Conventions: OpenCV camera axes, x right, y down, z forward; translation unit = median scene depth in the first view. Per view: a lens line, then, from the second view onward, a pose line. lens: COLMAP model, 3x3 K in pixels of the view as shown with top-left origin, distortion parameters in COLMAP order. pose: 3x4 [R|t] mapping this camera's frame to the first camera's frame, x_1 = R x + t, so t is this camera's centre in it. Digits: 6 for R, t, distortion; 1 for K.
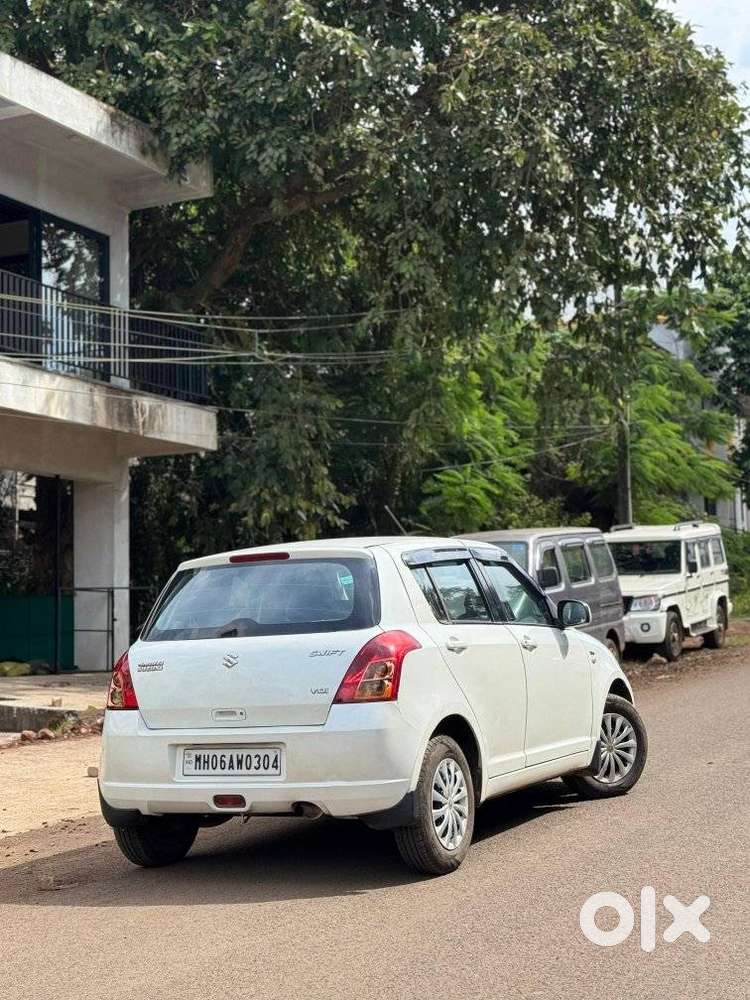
lens RADIAL K [[1727.2, 0, 375.0], [0, 1727.2, 500.0], [0, 0, 1]] dist [0.086788, 0.110233]
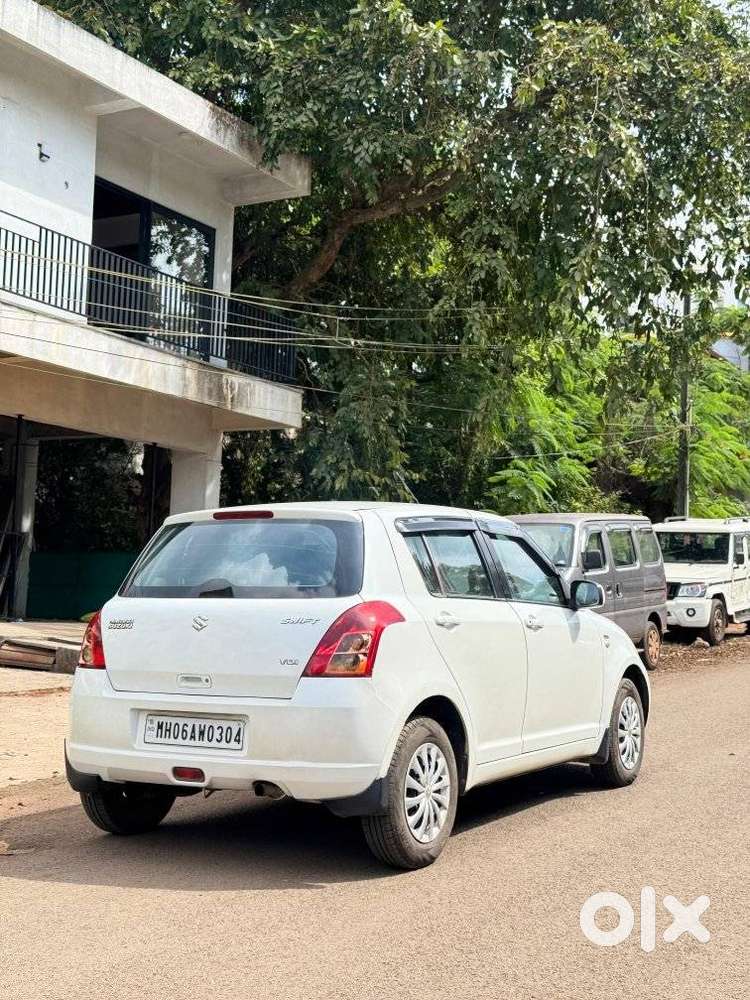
lens RADIAL K [[1463.4, 0, 366.3], [0, 1463.4, 493.5], [0, 0, 1]] dist [0.149625, -0.020155]
pose [[0.995778, 0.051584, -0.075931, 0.029433], [-0.051244, 0.998666, 0.006424, 0.006231], [0.076161, -0.002506, 0.997092, 0.101880]]
